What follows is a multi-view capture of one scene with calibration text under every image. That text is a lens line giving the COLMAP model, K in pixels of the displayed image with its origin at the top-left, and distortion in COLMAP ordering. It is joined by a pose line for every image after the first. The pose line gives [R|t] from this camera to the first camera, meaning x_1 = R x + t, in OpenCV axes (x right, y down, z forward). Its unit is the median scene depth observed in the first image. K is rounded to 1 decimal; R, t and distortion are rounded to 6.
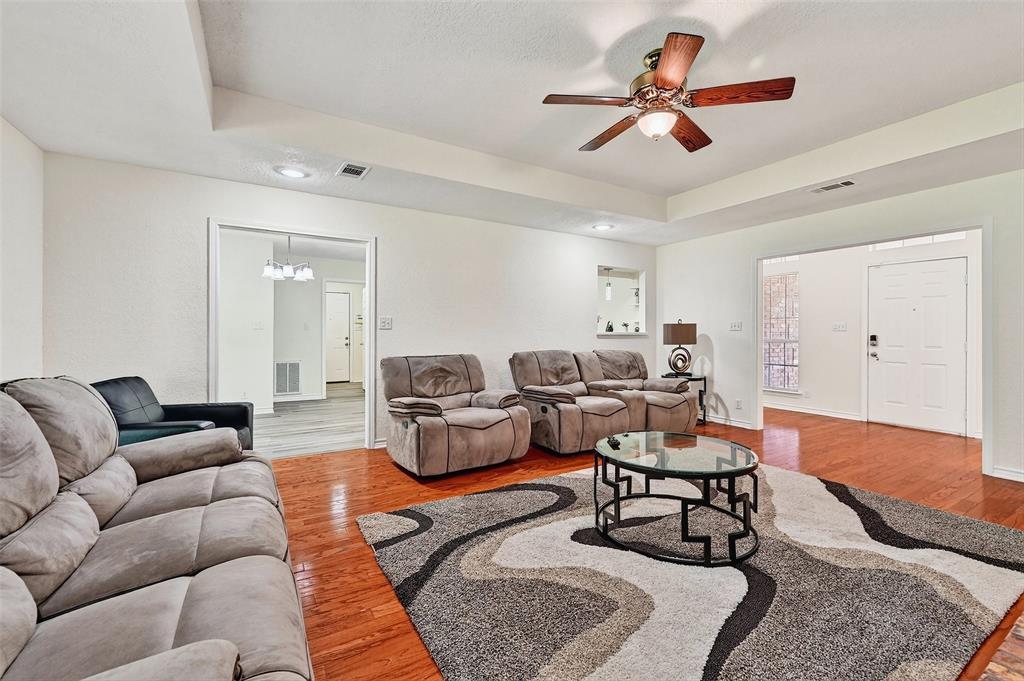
lens RADIAL K [[432.5, 0, 518.9], [0, 432.5, 334.7], [0, 0, 1]] dist [0.000059, 0.000096]
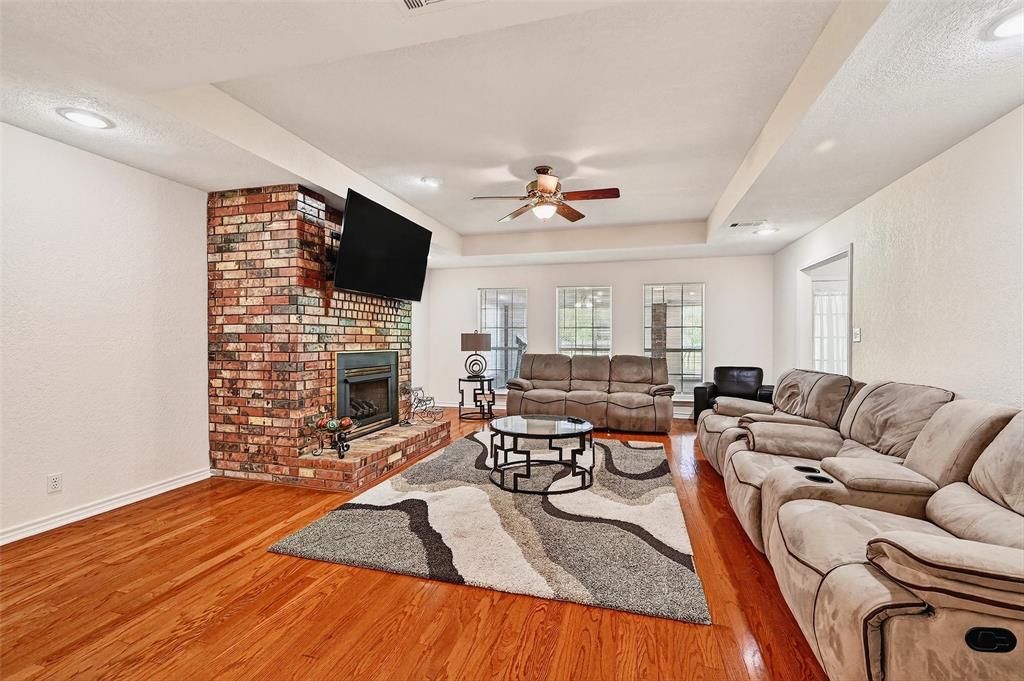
lens RADIAL K [[431.7, 0, 519.9], [0, 431.7, 338.1], [0, 0, 1]] dist [0.000494, -0.000370]
pose [[-0.722100, -0.006428, -0.691759, 1.448543], [-0.008442, 0.999964, -0.000479, -0.028159], [0.691738, 0.005494, -0.722128, 2.046077]]
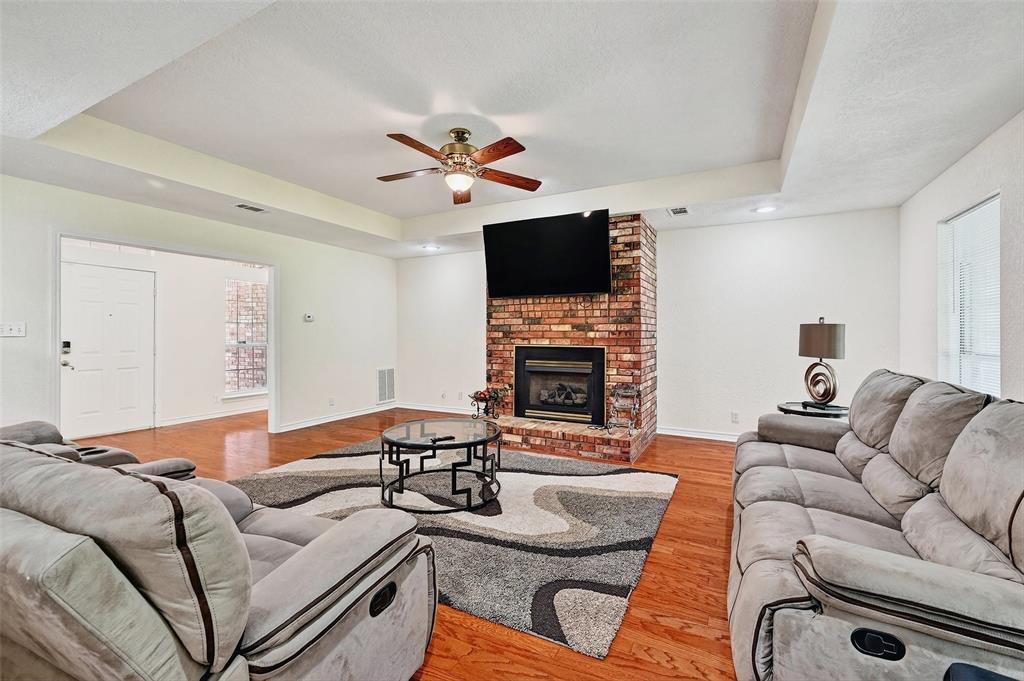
lens RADIAL K [[432.5, 0, 518.9], [0, 432.5, 334.7], [0, 0, 1]] dist [0.000059, 0.000096]
pose [[-0.521436, -0.001184, 0.853290, -0.882677], [0.002528, 0.999993, 0.002932, -0.027177], [-0.853287, 0.003686, -0.521429, 1.507509]]
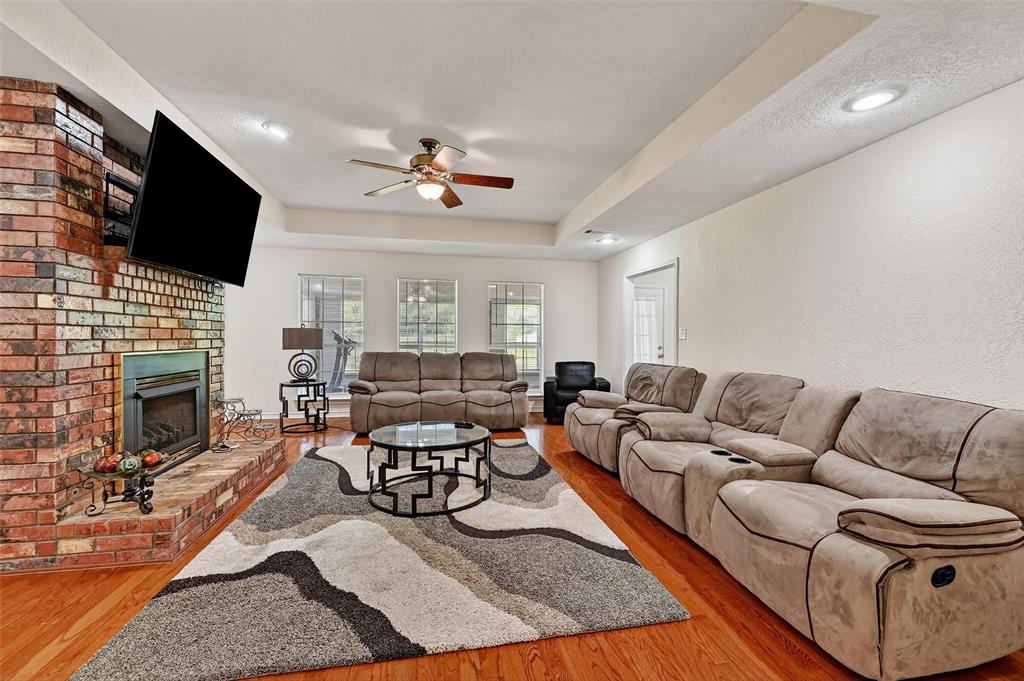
lens RADIAL K [[432.5, 0, 518.9], [0, 432.5, 334.7], [0, 0, 1]] dist [0.000059, 0.000096]
pose [[-0.332167, -0.009340, -0.943174, 1.512390], [-0.013965, 0.999890, -0.004984, -0.026423], [0.943117, 0.011516, -0.332261, 1.705445]]
